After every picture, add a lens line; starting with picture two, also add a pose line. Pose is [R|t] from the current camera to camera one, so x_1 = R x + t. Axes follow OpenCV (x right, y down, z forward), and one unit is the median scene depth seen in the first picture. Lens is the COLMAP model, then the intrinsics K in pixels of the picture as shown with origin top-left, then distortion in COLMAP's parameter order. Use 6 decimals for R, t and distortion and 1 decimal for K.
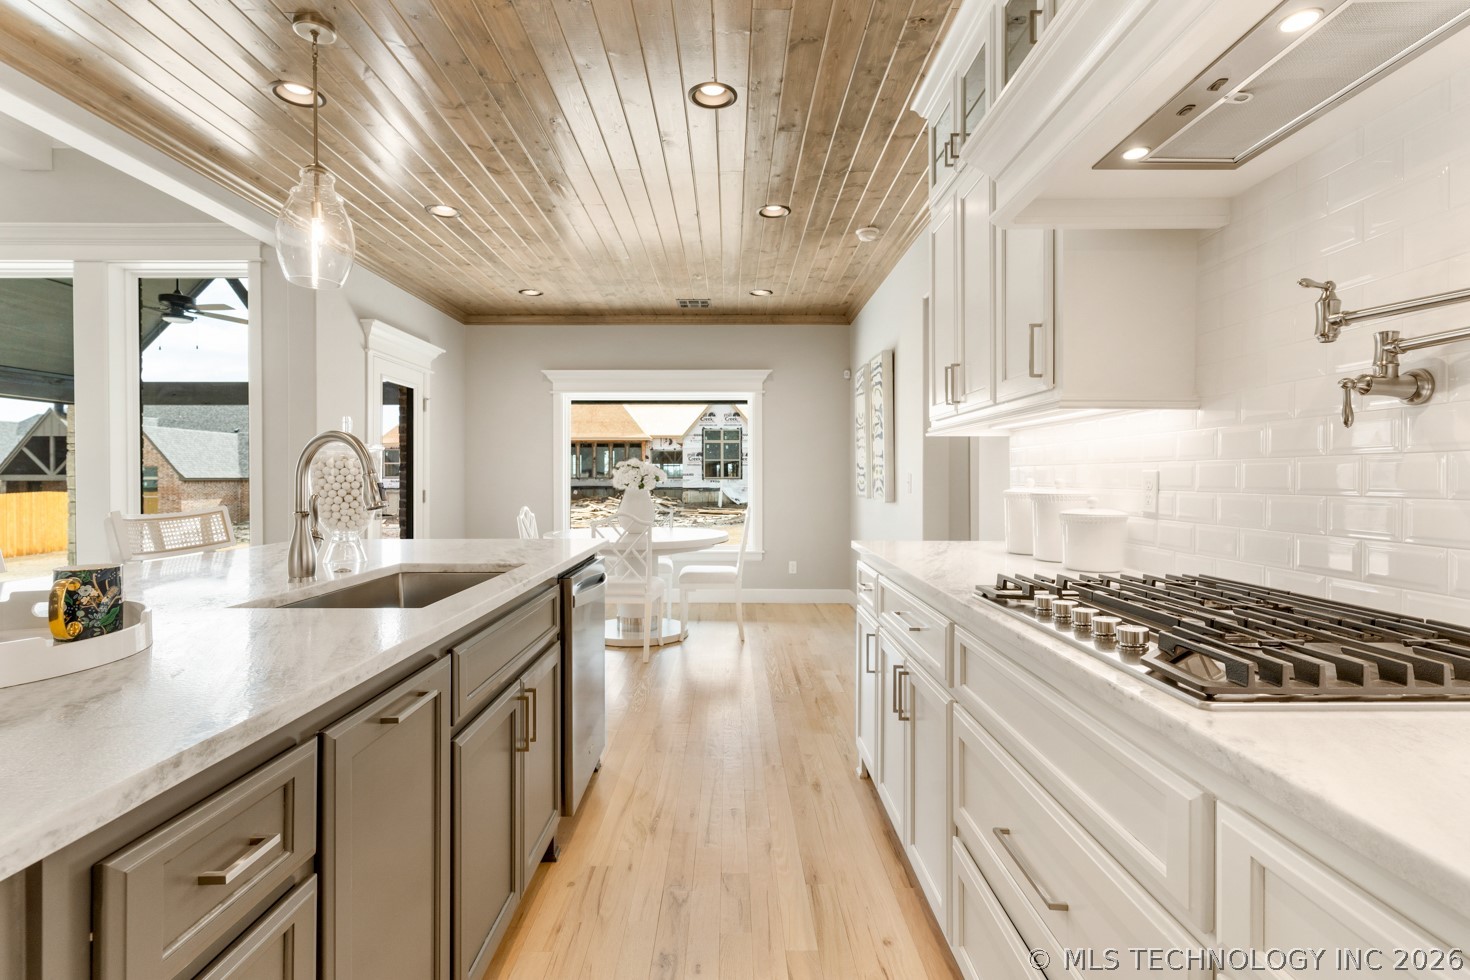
lens RADIAL K [[706.4, 0, 731.8], [0, 706.4, 478.6], [0, 0, 1]] dist [0.001990, -0.000158]
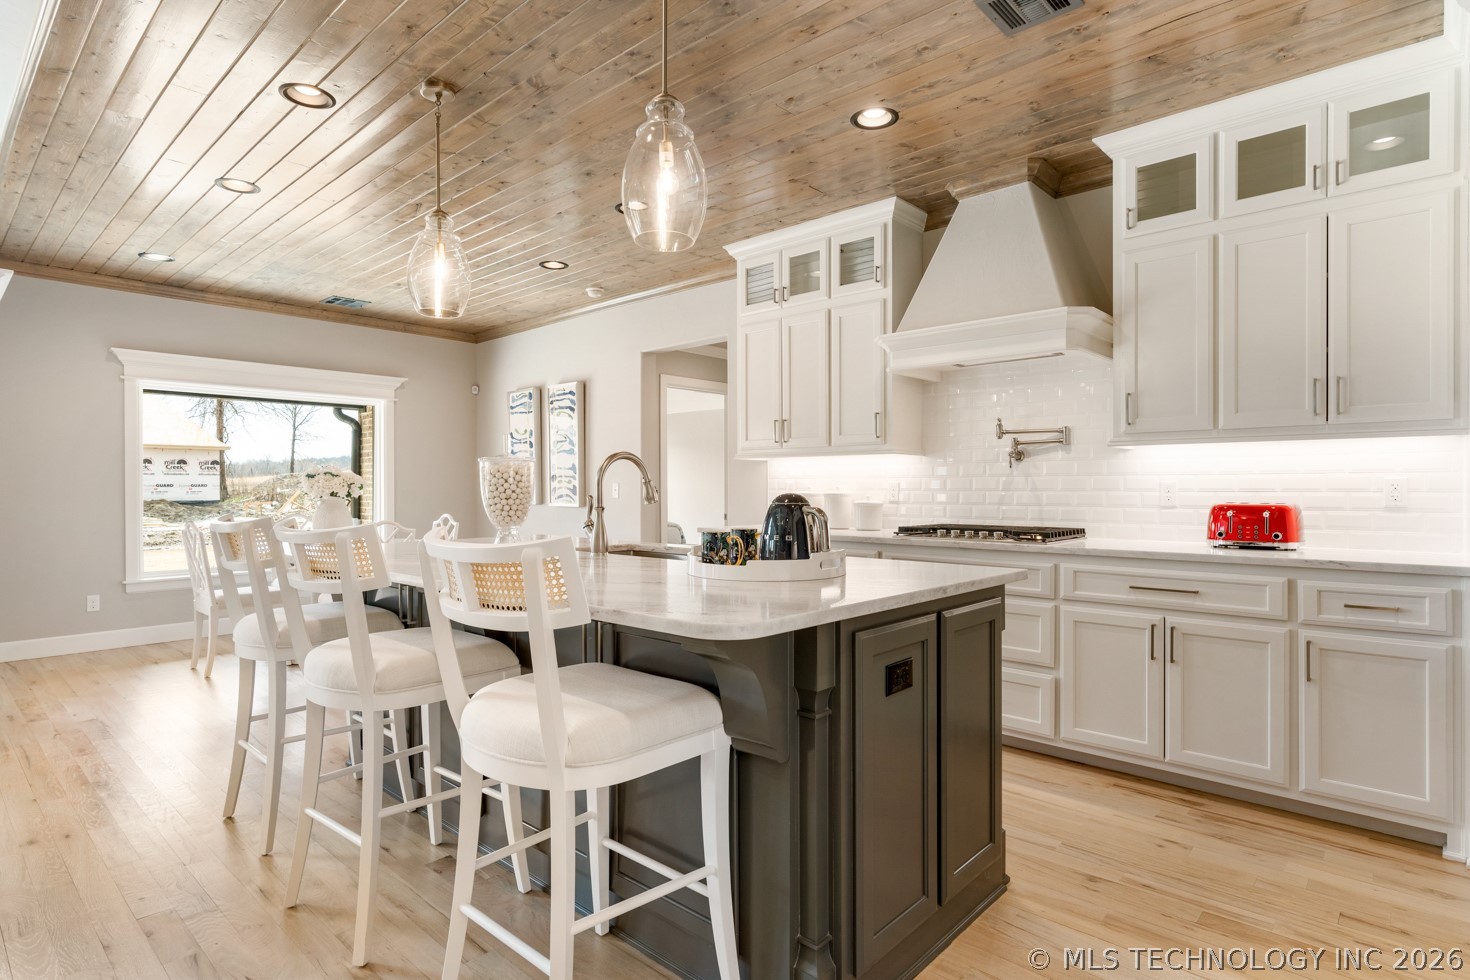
lens RADIAL K [[762.3, 0, 731.4], [0, 762.3, 494.7], [0, 0, 1]] dist [-0.005014, 0.001969]
pose [[0.682860, -0.006425, 0.730521, -0.497964], [0.001940, 0.999974, 0.006982, 0.003615], [-0.730547, -0.003350, 0.682855, -0.079580]]
